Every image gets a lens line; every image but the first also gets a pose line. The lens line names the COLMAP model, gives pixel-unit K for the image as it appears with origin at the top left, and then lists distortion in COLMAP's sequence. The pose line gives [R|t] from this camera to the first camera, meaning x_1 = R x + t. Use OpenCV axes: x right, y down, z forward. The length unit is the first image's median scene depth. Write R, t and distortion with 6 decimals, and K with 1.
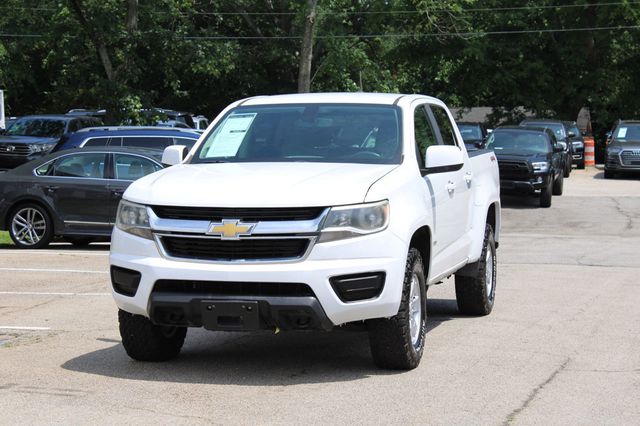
lens RADIAL K [[1546.3, 0, 320.3], [0, 1546.3, 214.3], [0, 0, 1]] dist [0.103094, 0.000000]
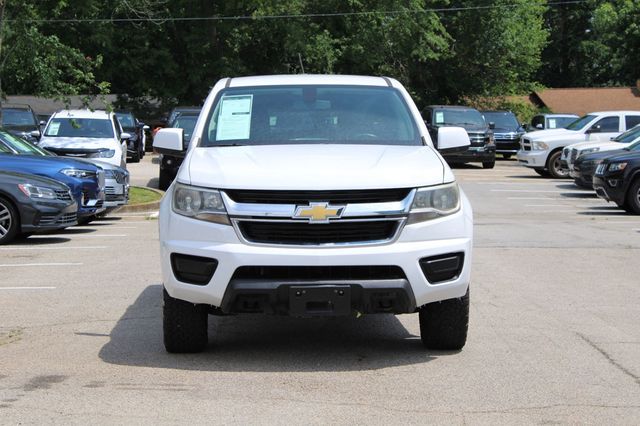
lens RADIAL K [[1546.3, 0, 320.1], [0, 1546.3, 212.0], [0, 0, 1]] dist [0.103094, 0.000000]
pose [[0.956721, -0.019005, 0.290385, -0.334322], [0.017387, 0.999816, 0.008152, 0.001491], [-0.290487, -0.002751, 0.956875, 0.064386]]
